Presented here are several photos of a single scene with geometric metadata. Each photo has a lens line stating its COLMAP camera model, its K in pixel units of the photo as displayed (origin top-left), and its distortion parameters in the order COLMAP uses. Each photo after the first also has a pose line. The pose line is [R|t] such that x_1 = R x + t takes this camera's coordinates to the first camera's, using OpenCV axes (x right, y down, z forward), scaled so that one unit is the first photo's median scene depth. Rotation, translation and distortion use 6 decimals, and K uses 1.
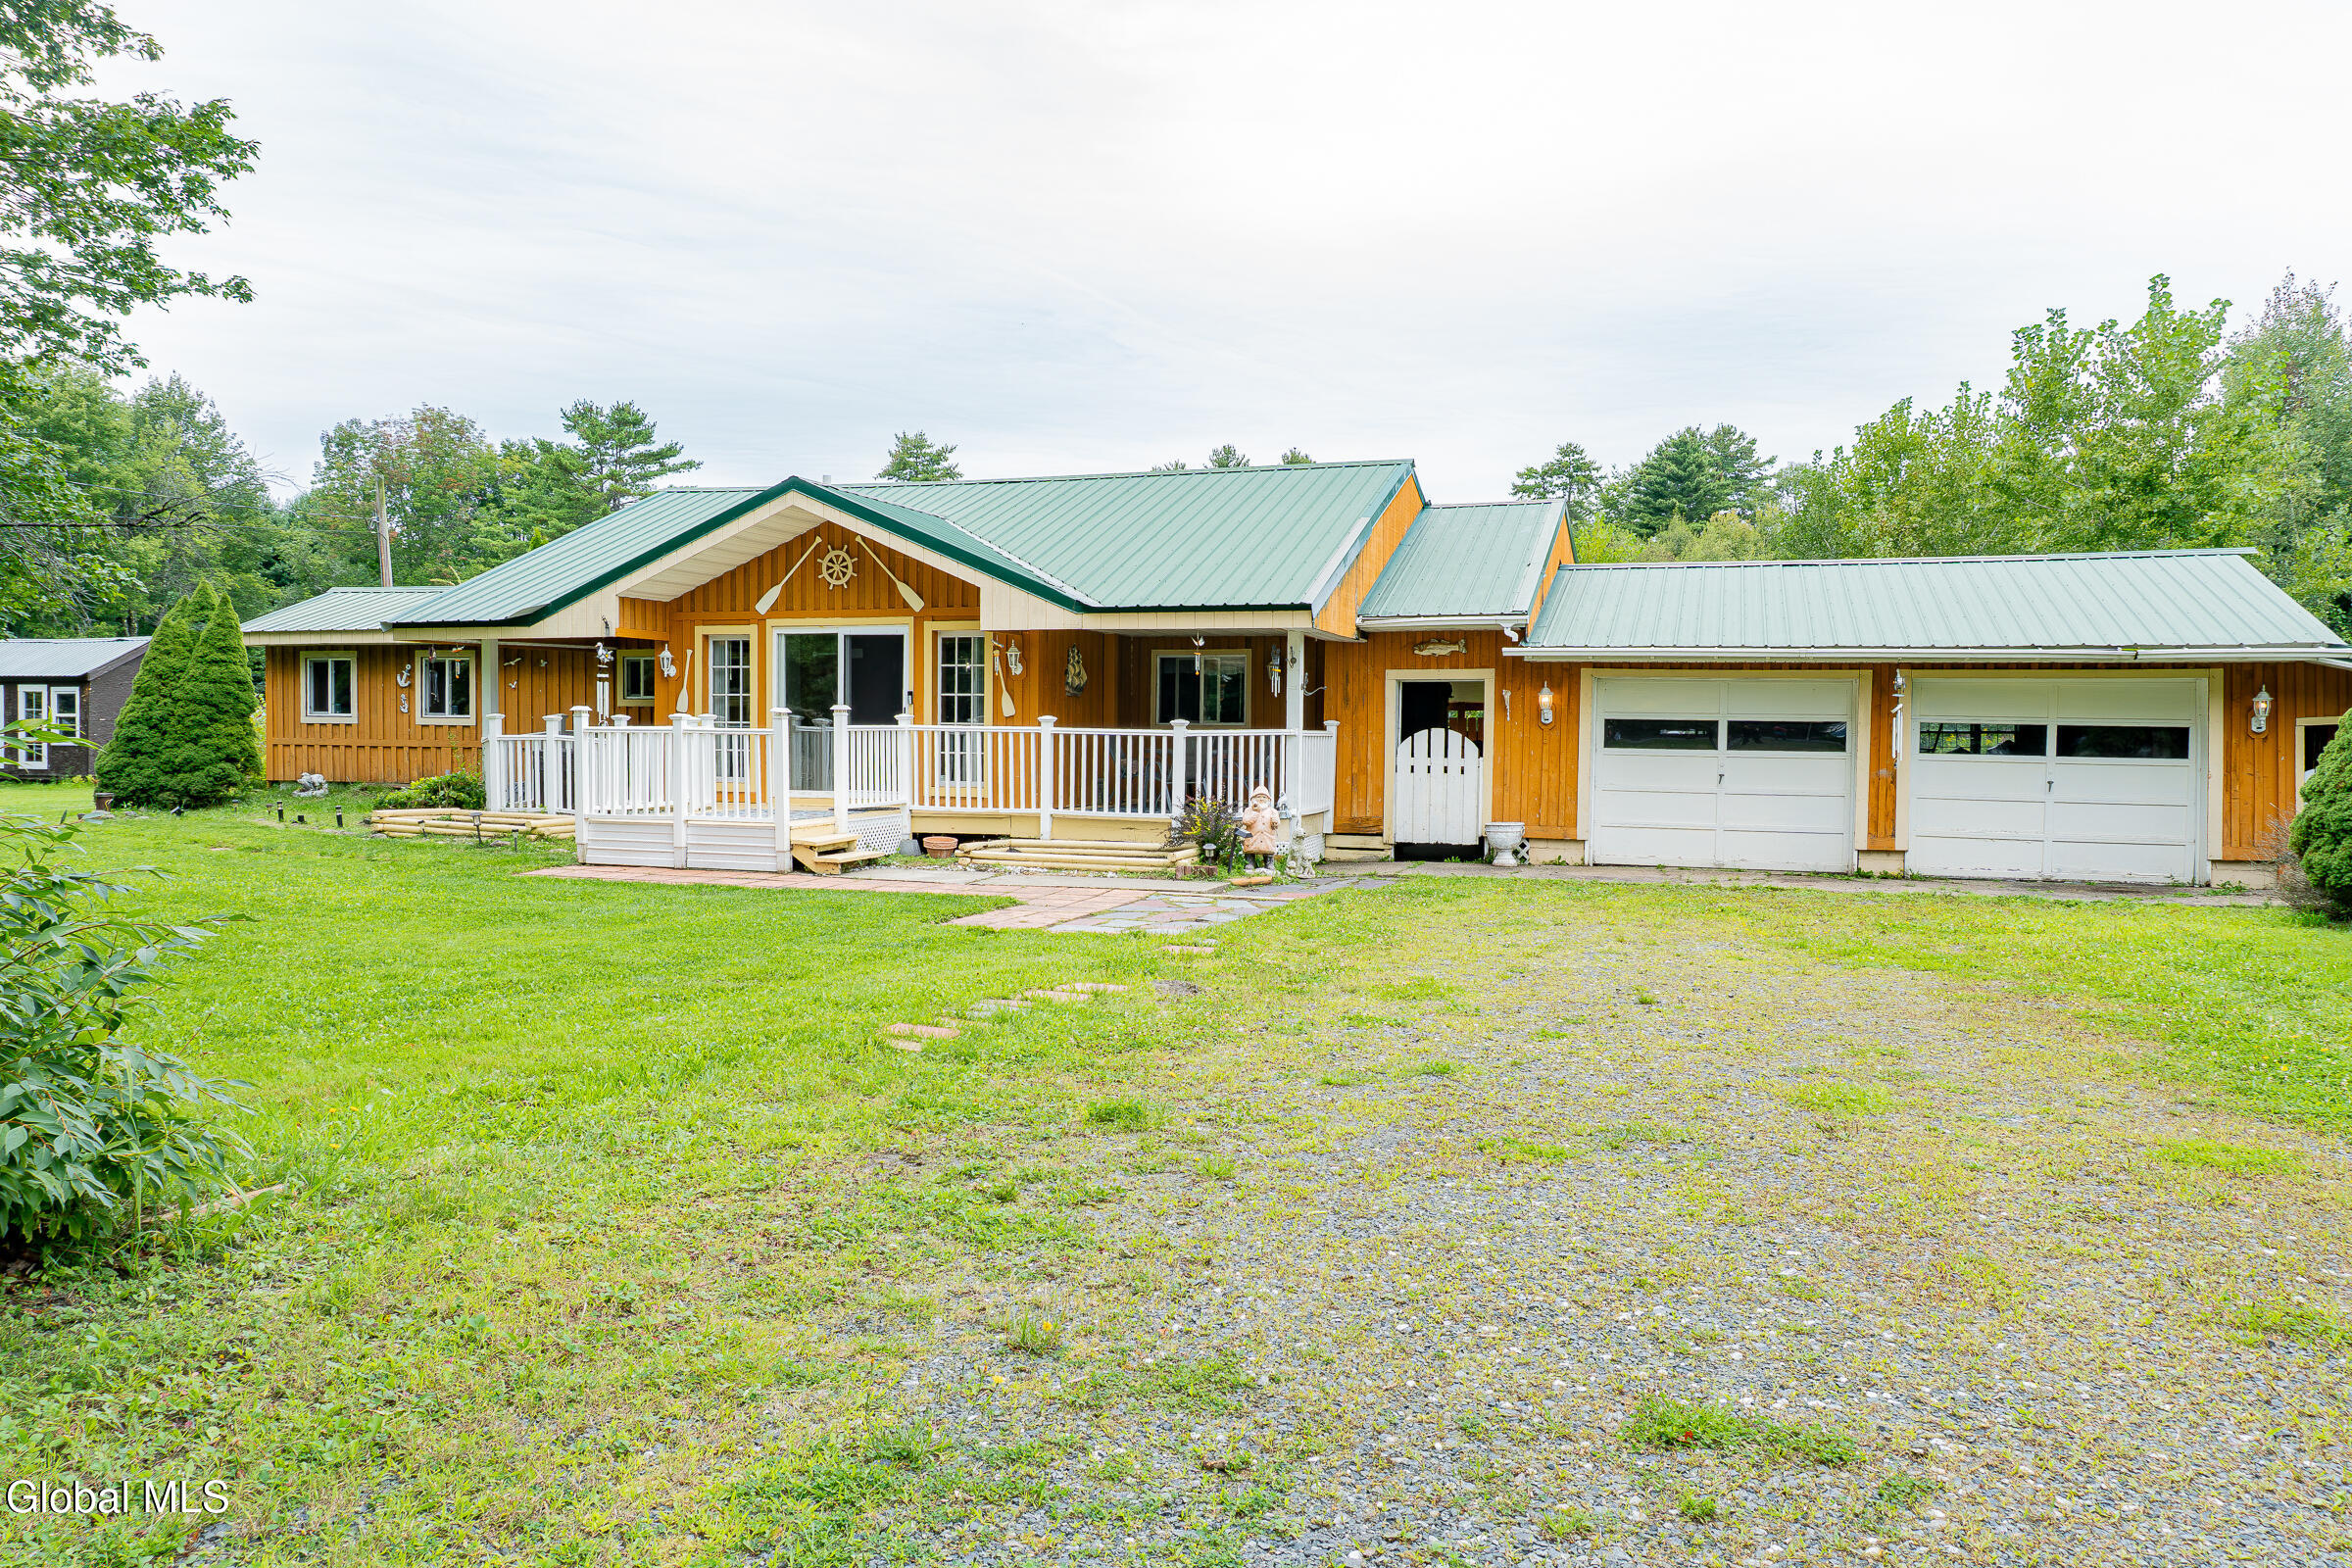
lens RADIAL K [[1607.7, 0, 1125.0], [0, 1607.7, 807.2], [0, 0, 1]] dist [-0.016052, 0.001006]
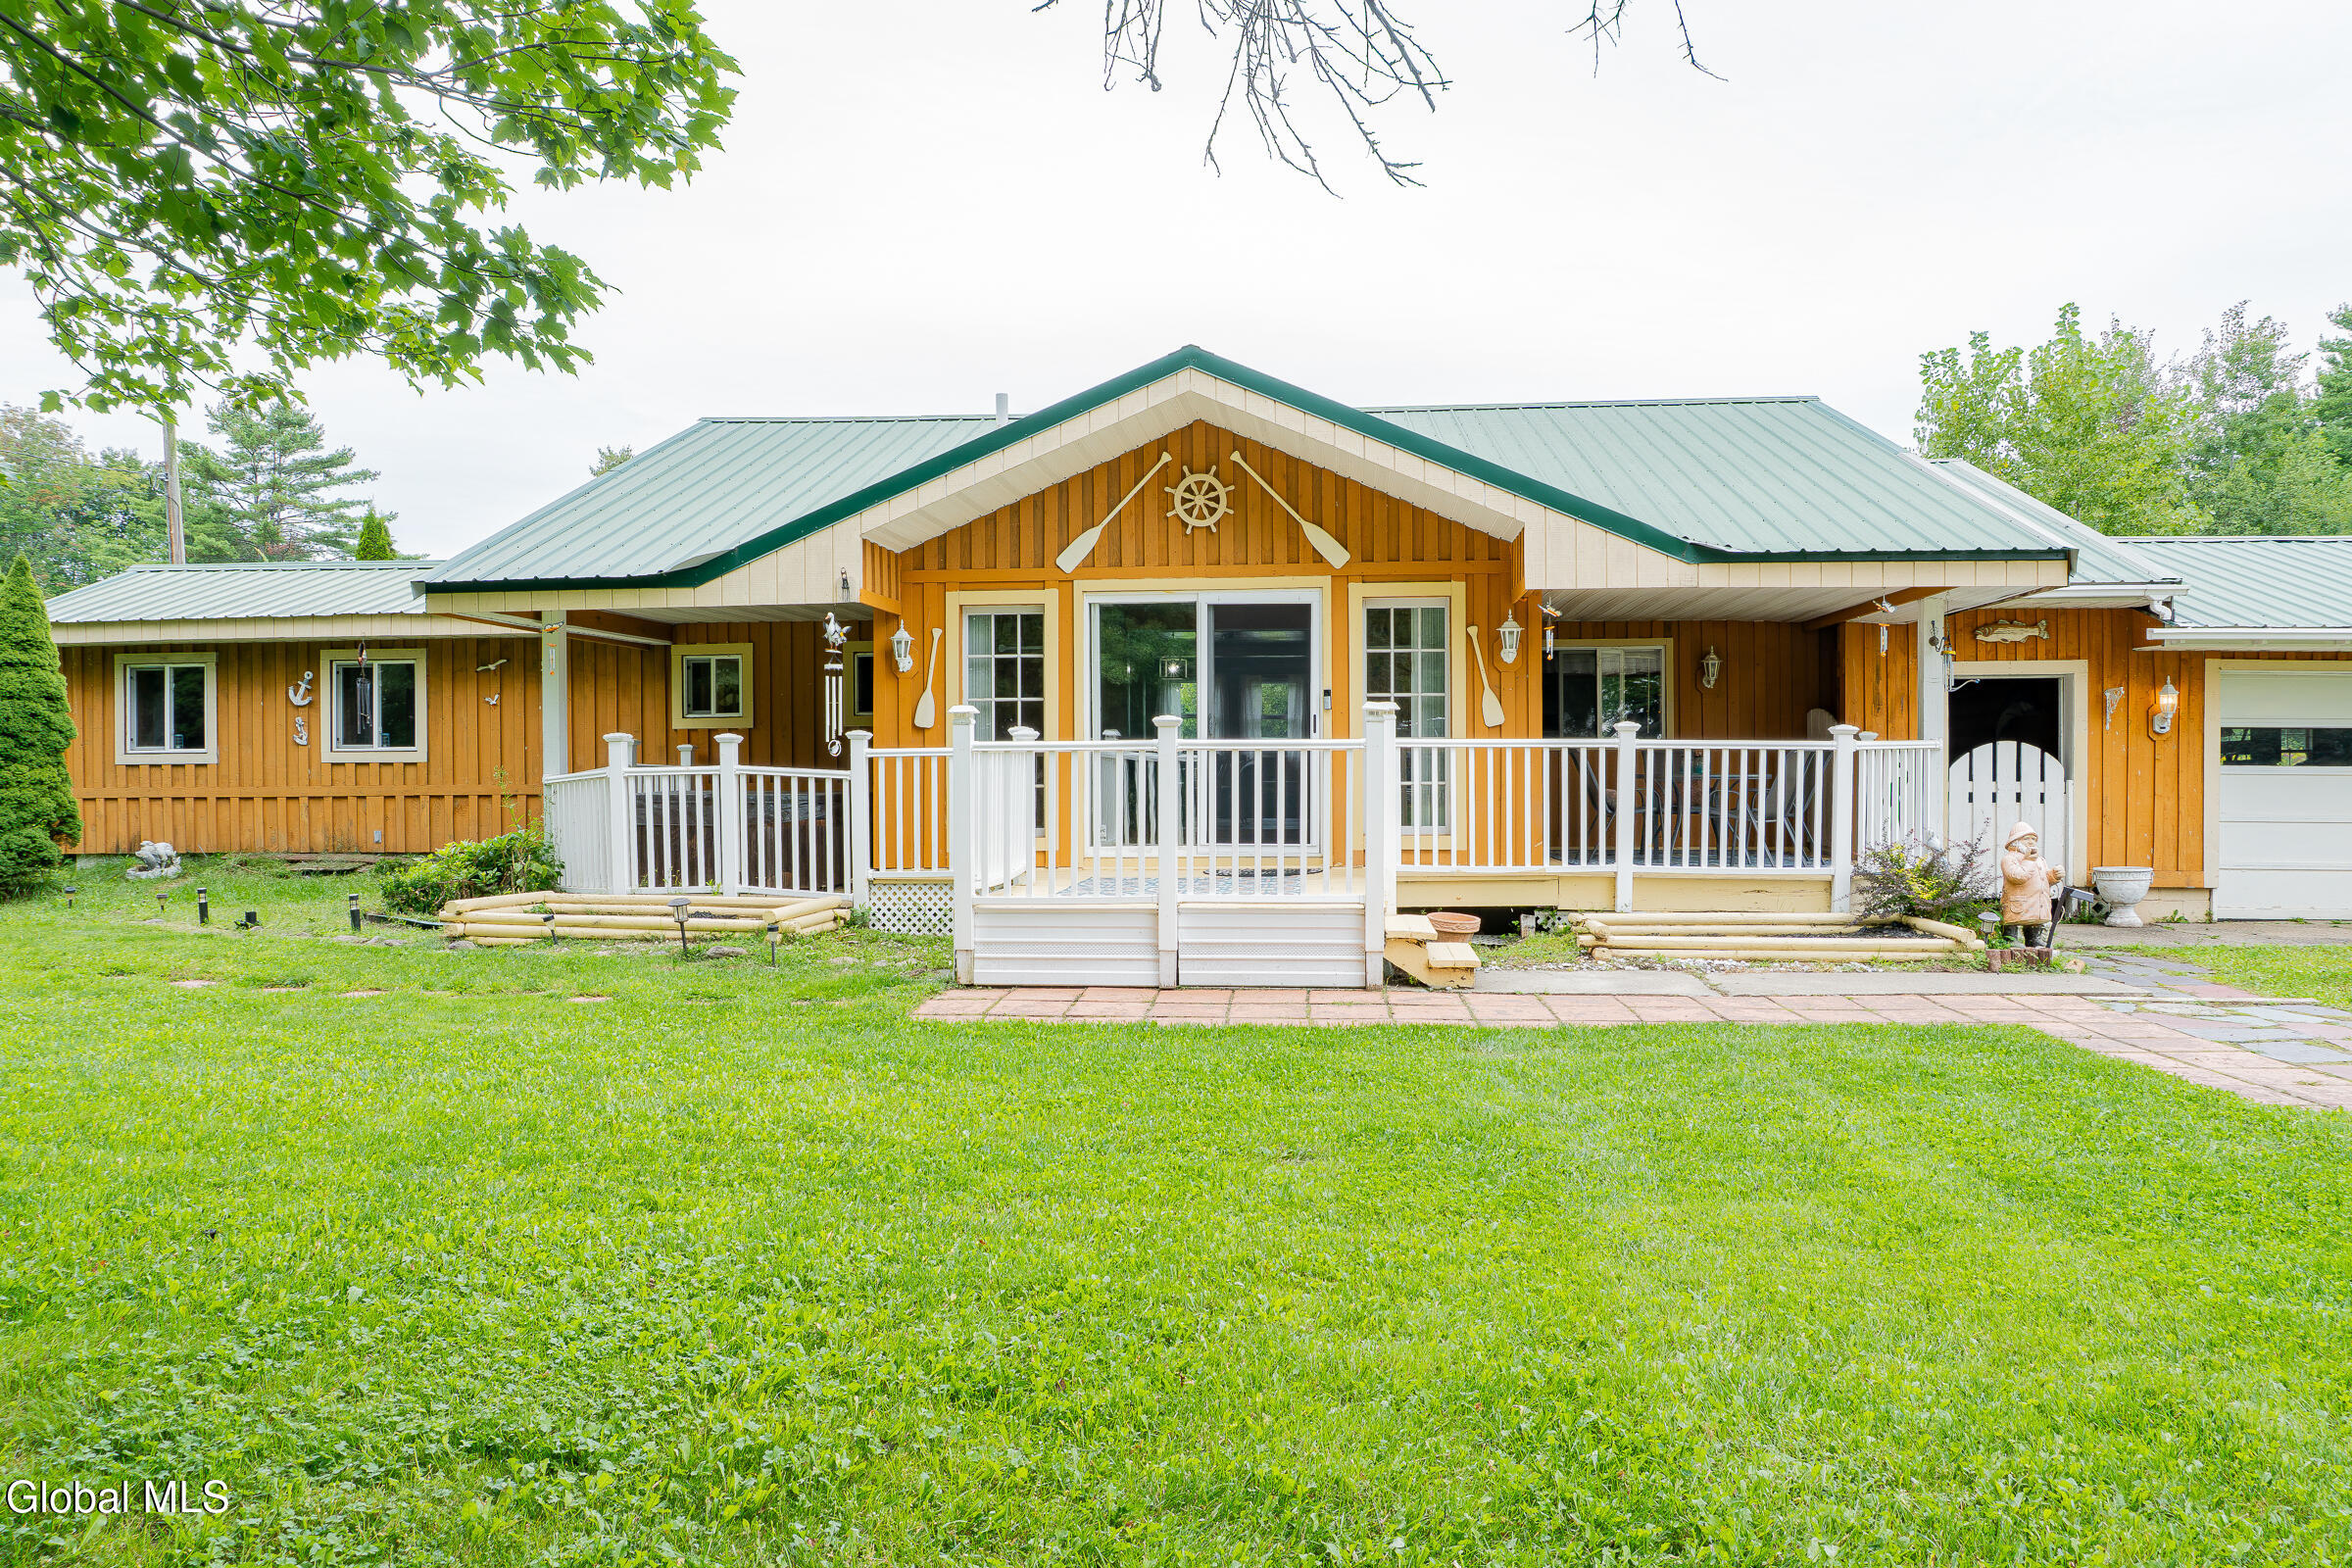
lens RADIAL K [[1640.9, 0, 1170.3], [0, 1640.9, 827.9], [0, 0, 1]] dist [-0.060852, 0.006125]
pose [[0.971019, -0.022189, 0.237969, -0.344633], [0.026267, 0.999557, -0.013982, -0.008578], [-0.237554, 0.019827, 0.971172, 0.361685]]
